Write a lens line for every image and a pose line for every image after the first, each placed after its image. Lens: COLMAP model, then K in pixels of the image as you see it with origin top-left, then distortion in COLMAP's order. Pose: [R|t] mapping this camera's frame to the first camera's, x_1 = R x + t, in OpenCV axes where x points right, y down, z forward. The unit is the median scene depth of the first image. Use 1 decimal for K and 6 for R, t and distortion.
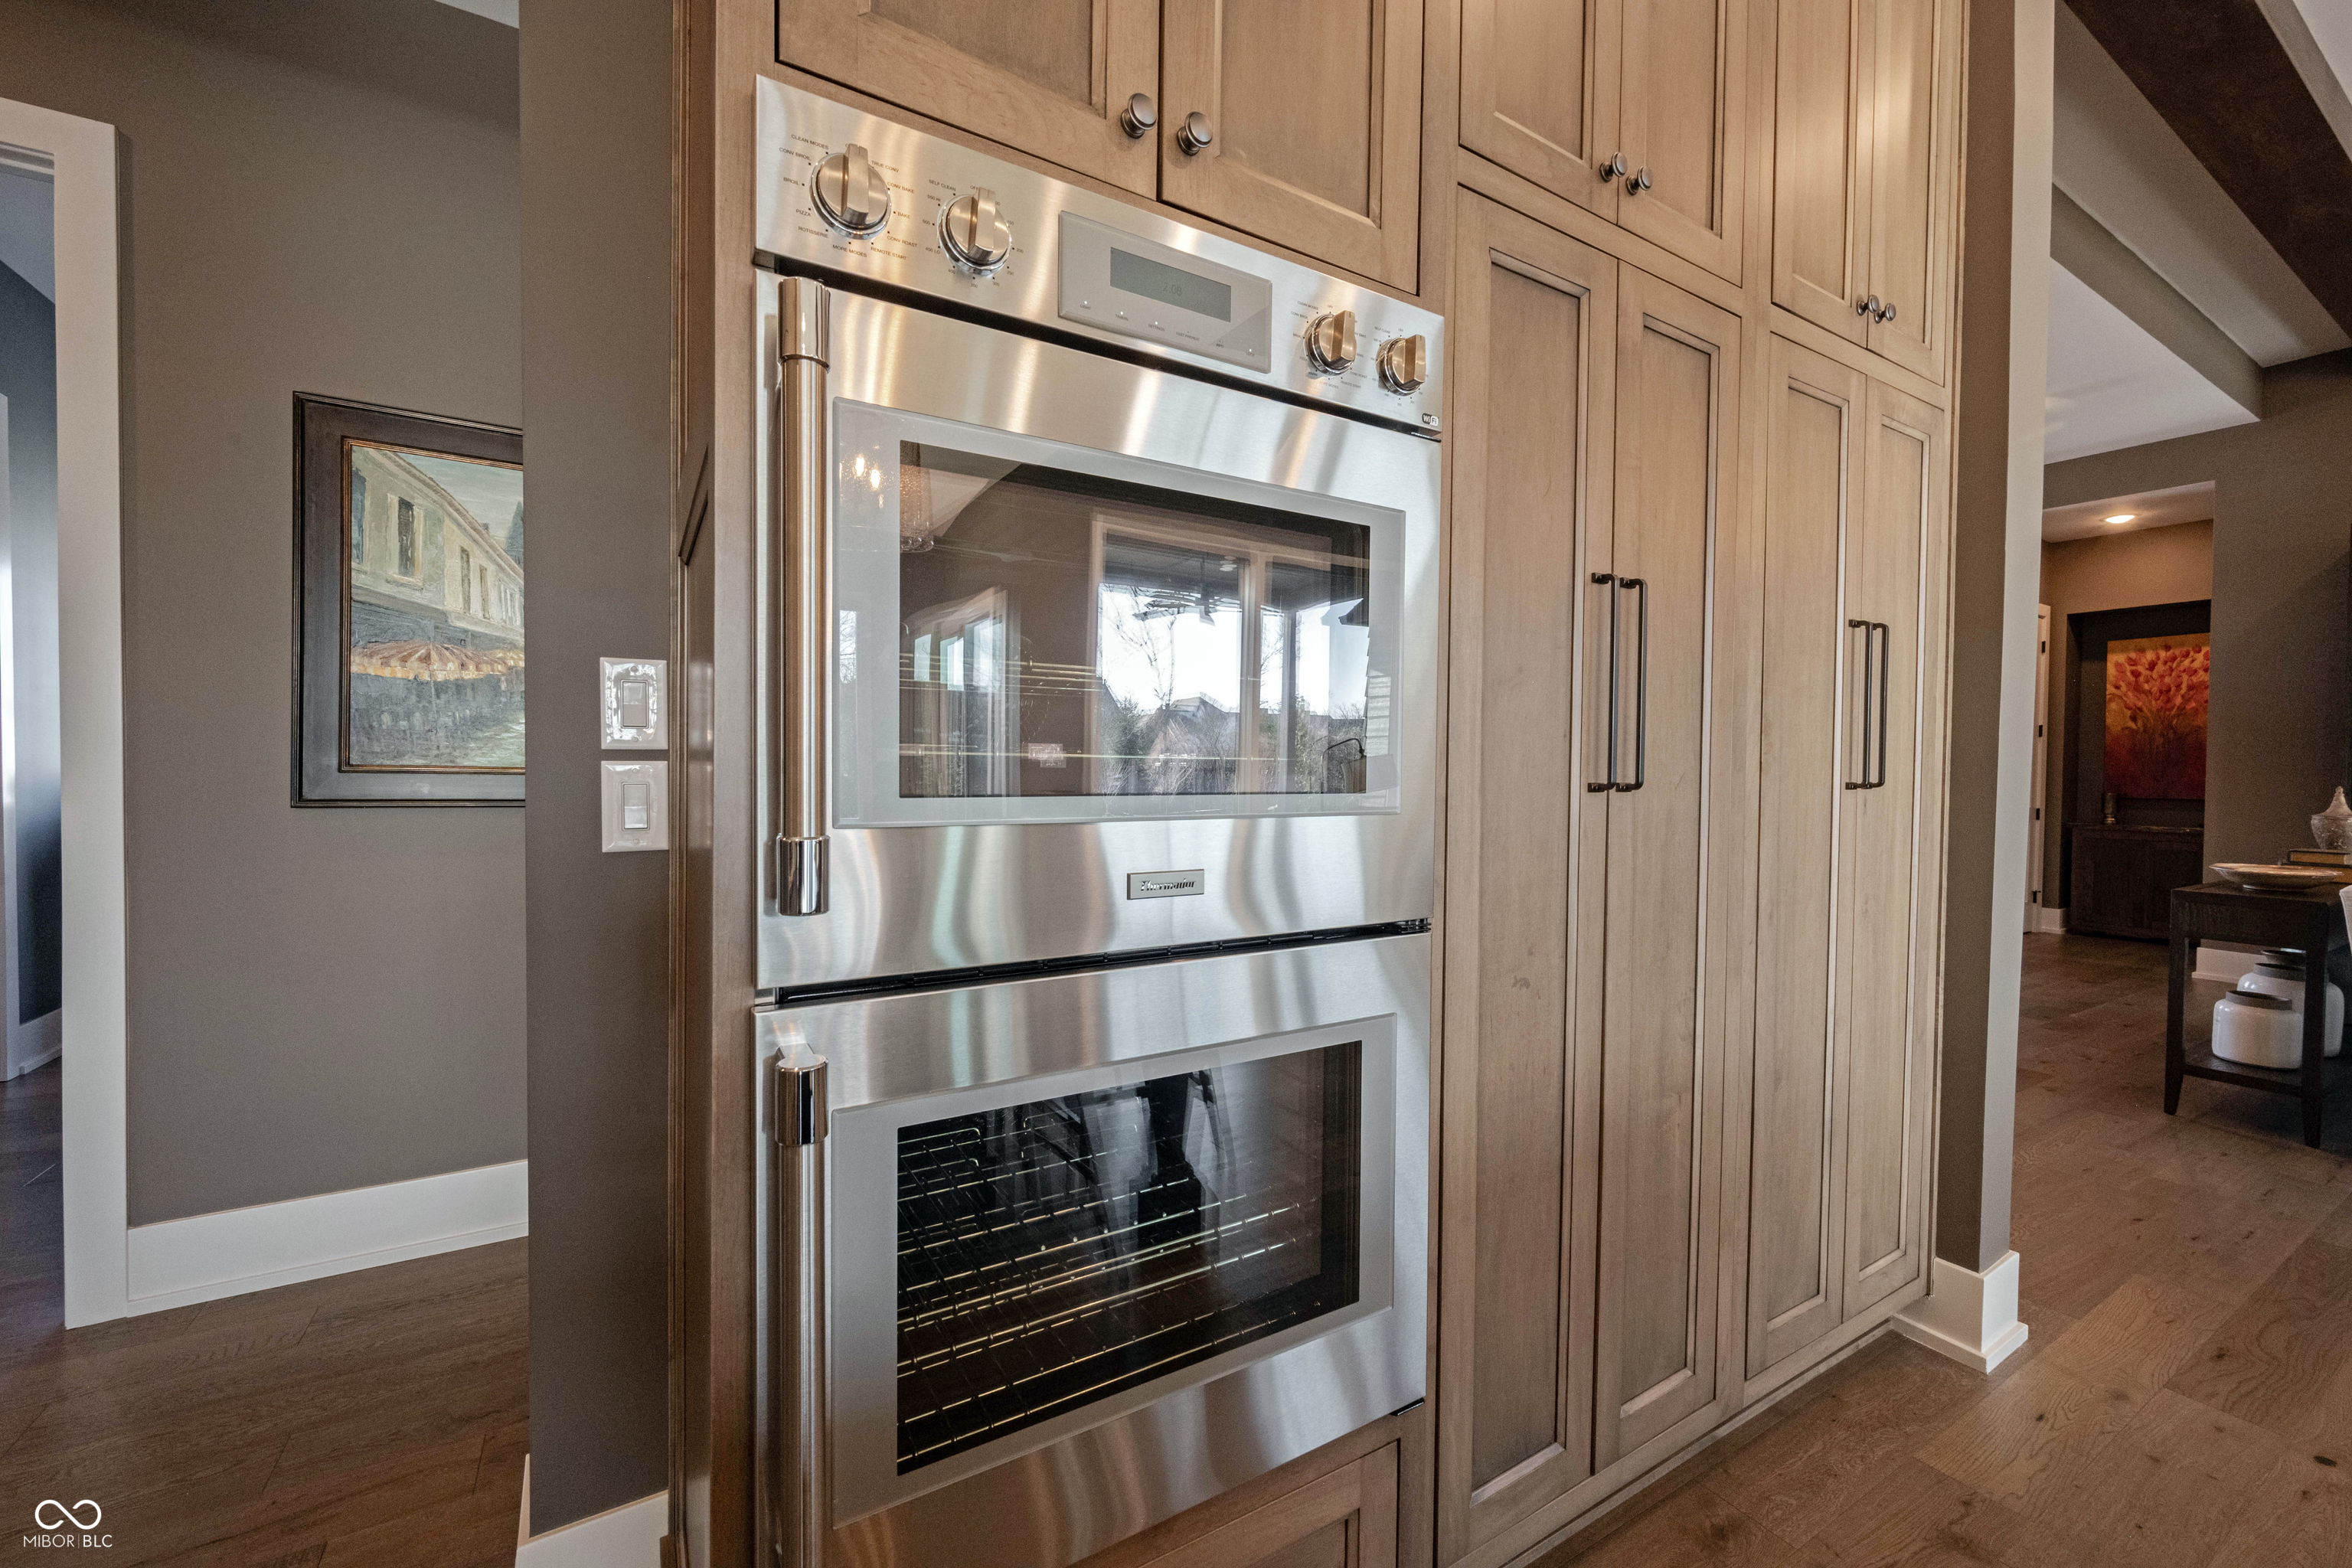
lens RADIAL K [[924.4, 0, 1170.0], [0, 924.4, 787.9], [0, 0, 1]] dist [-0.001779, 0.000368]
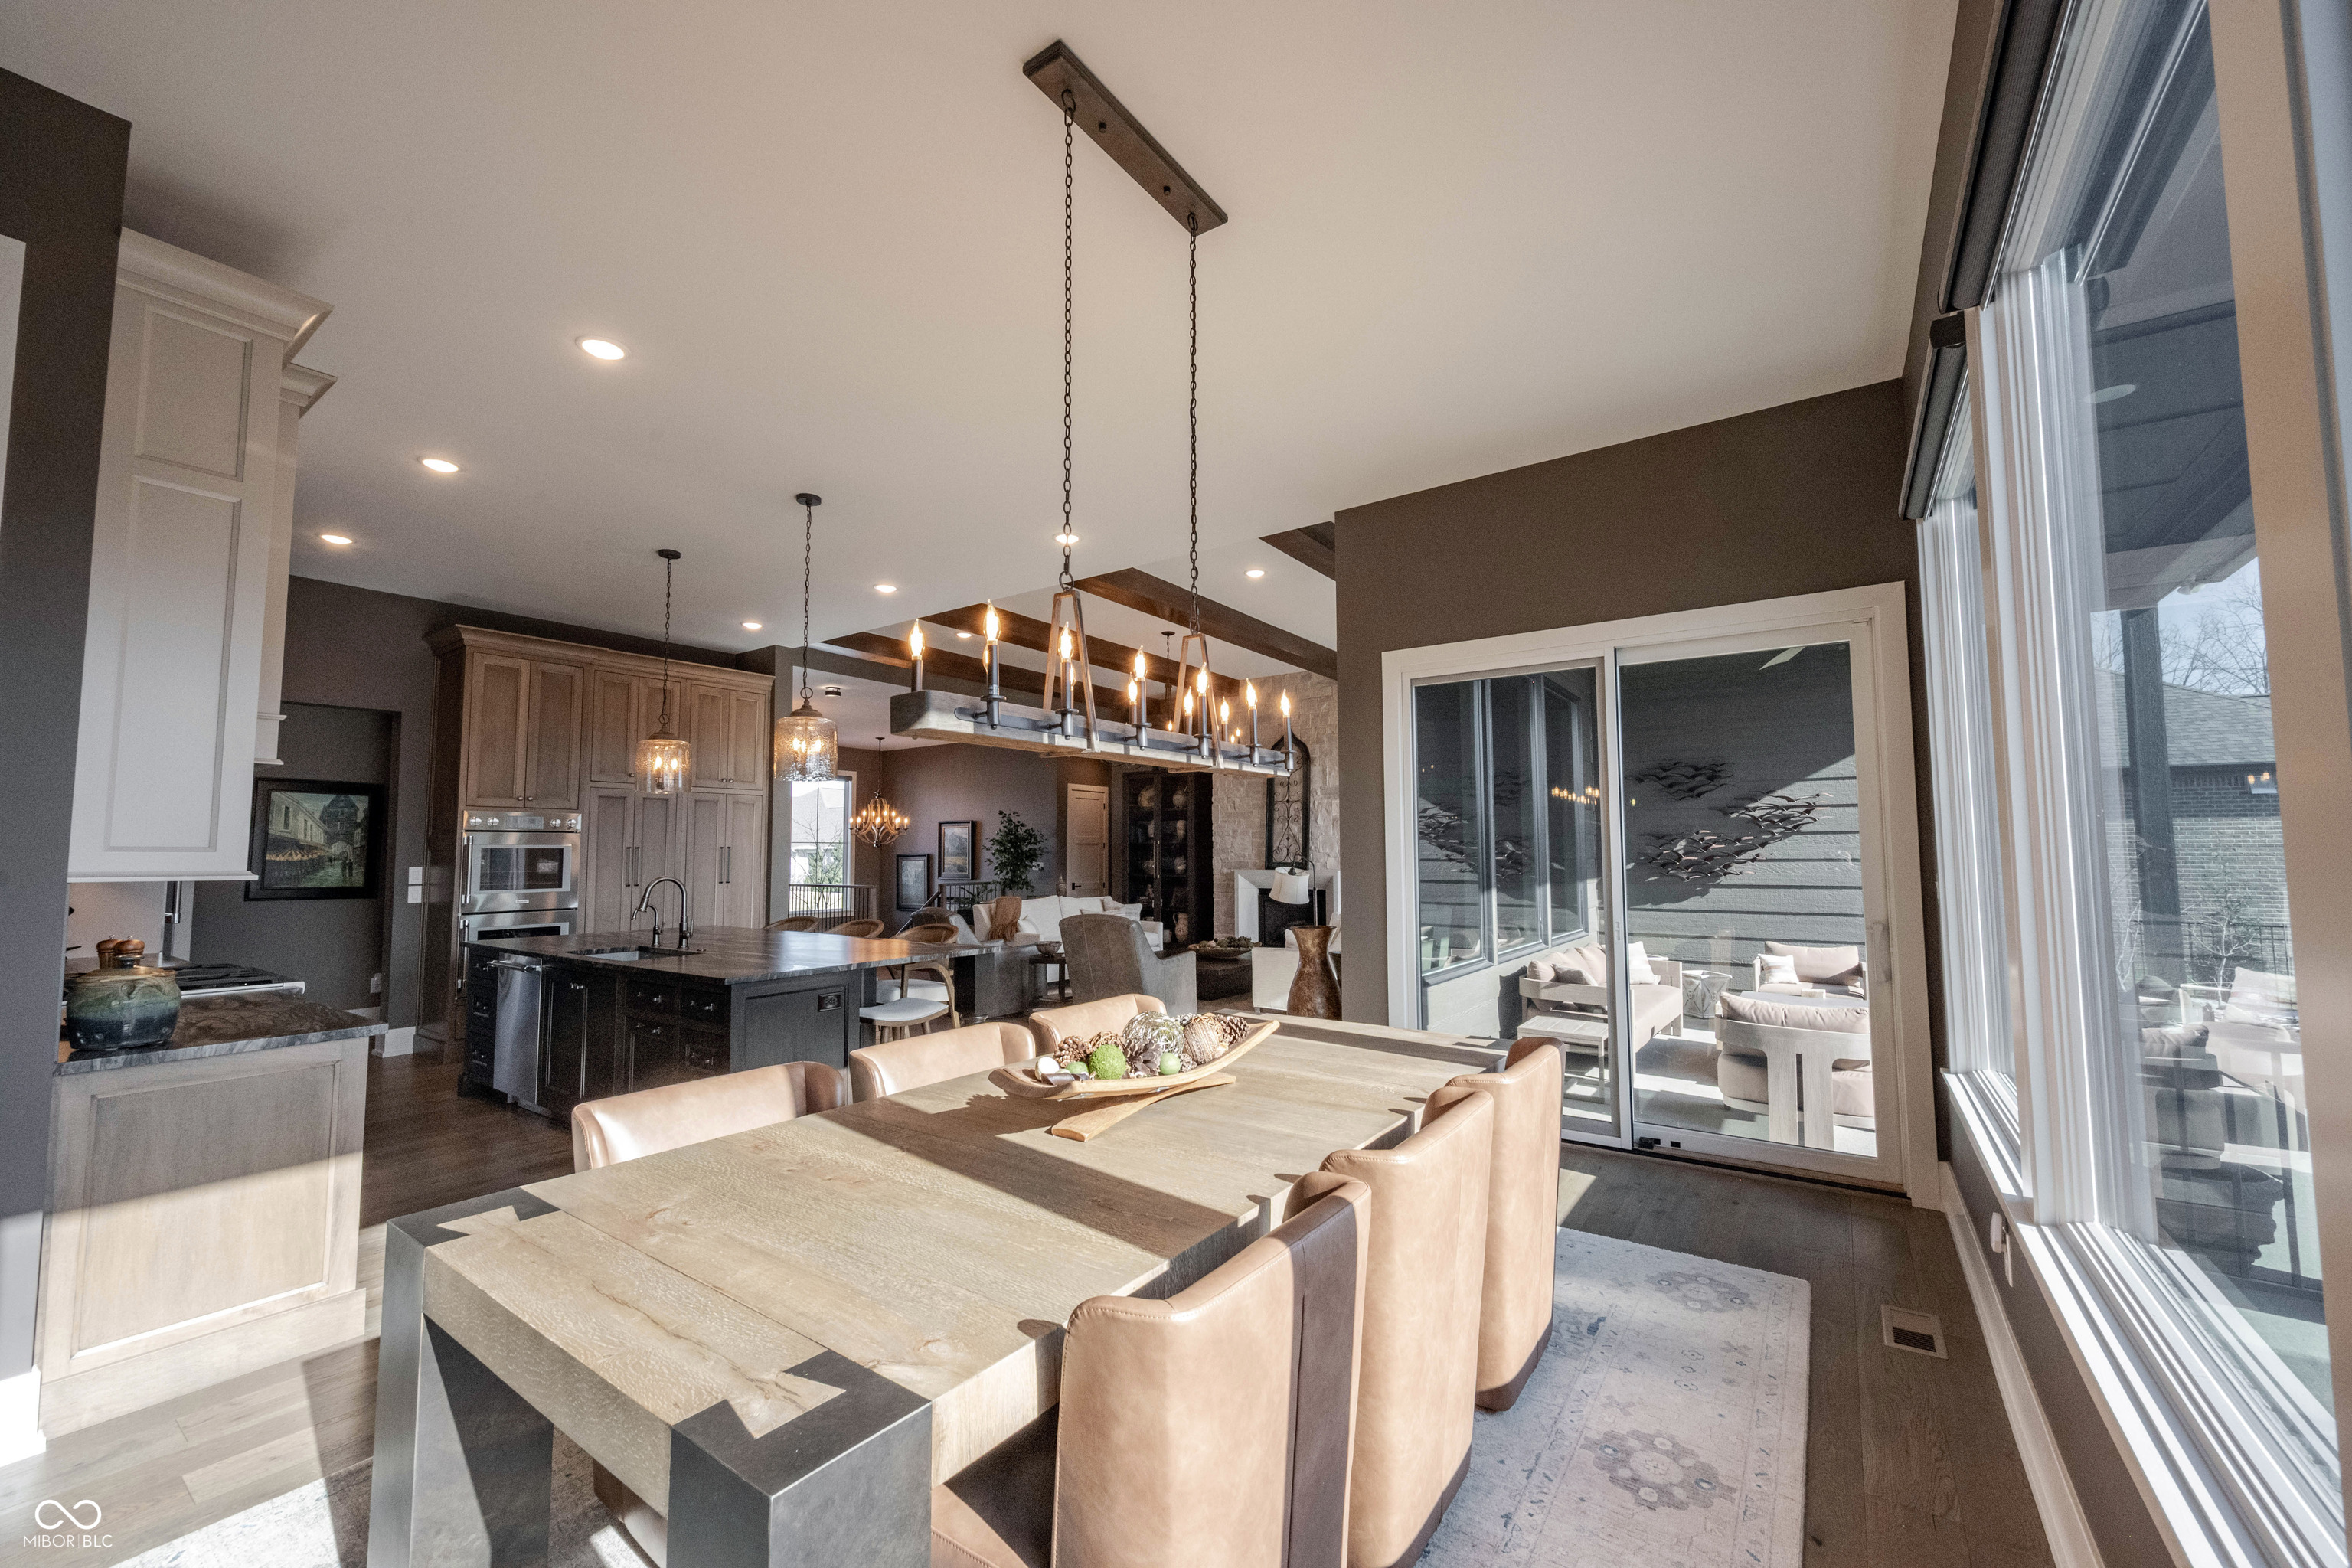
lens RADIAL K [[924.4, 0, 1172.6], [0, 924.4, 797.5], [0, 0, 1]] dist [-0.001779, 0.000368]
pose [[0.914386, 0.009666, 0.404728, 0.239160], [0.023867, 0.996689, -0.077726, -0.003448], [-0.404139, 0.080731, 0.911128, -1.073189]]
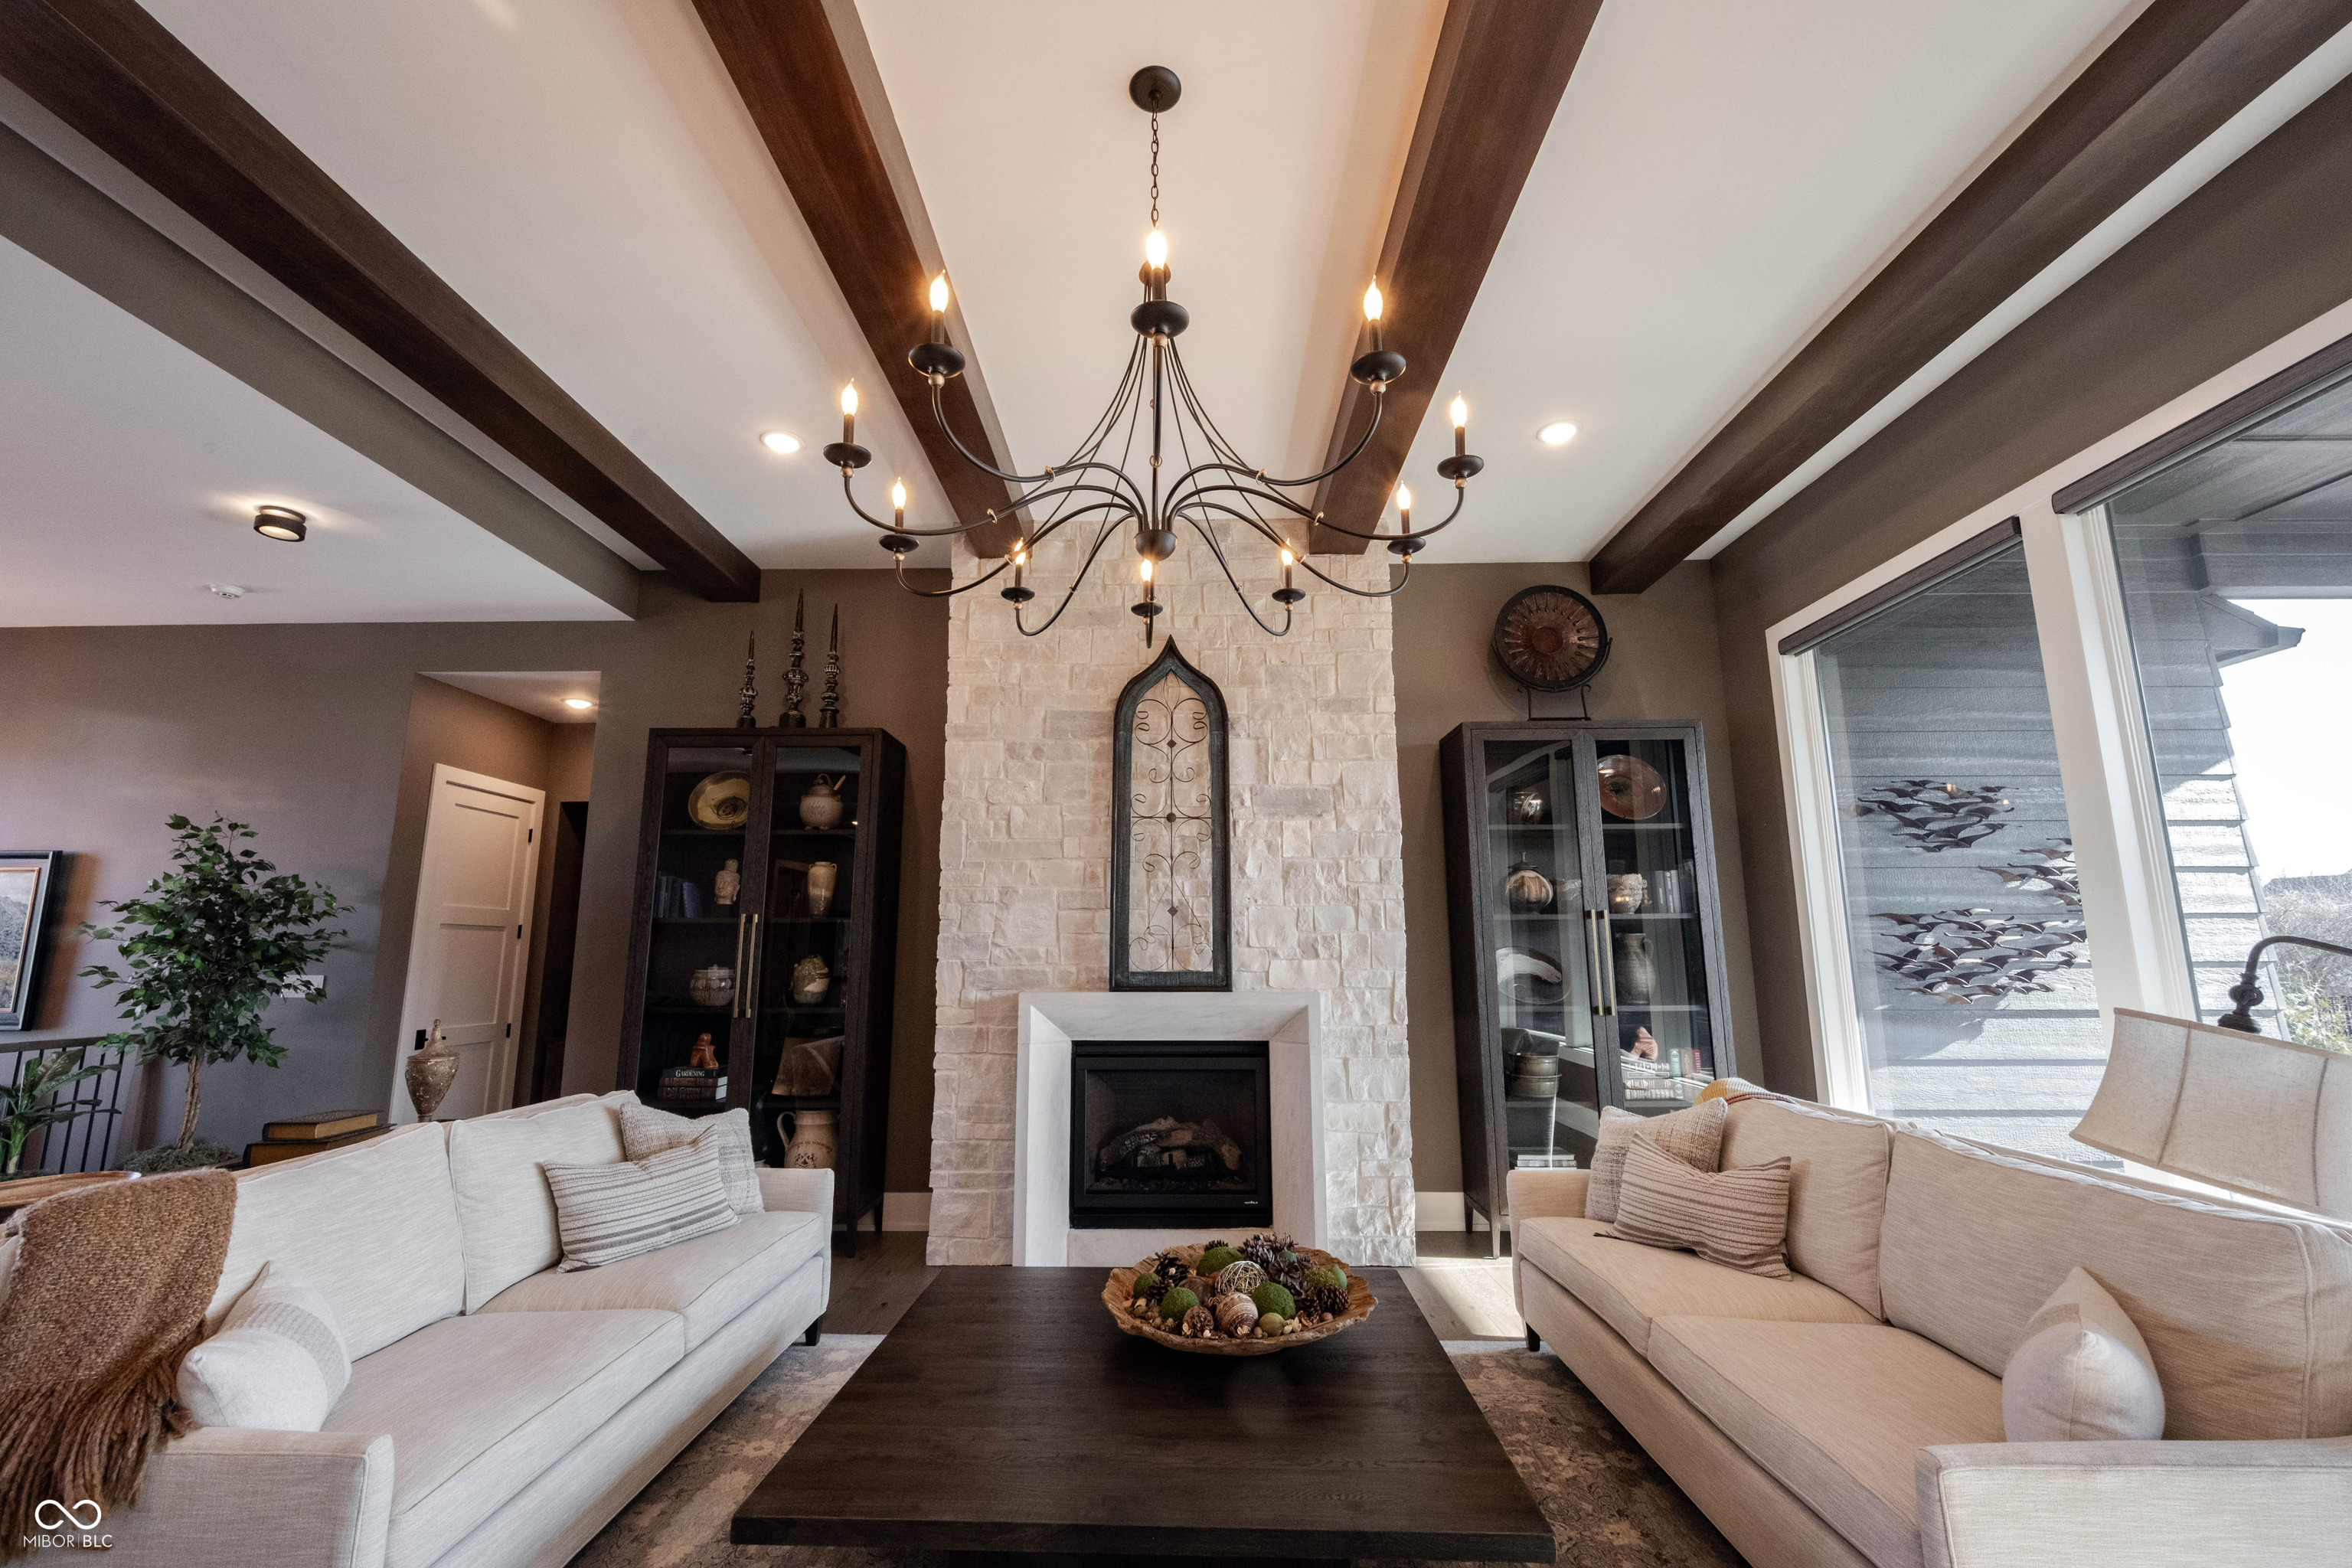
lens RADIAL K [[976.2, 0, 1170.9], [0, 976.2, 790.1], [0, 0, 1]] dist [0.003634, -0.001339]
pose [[0.525086, 0.127876, 0.841387, 0.505257], [0.028208, 0.985489, -0.167381, -0.022987], [-0.850582, 0.111623, 0.513859, -0.004175]]
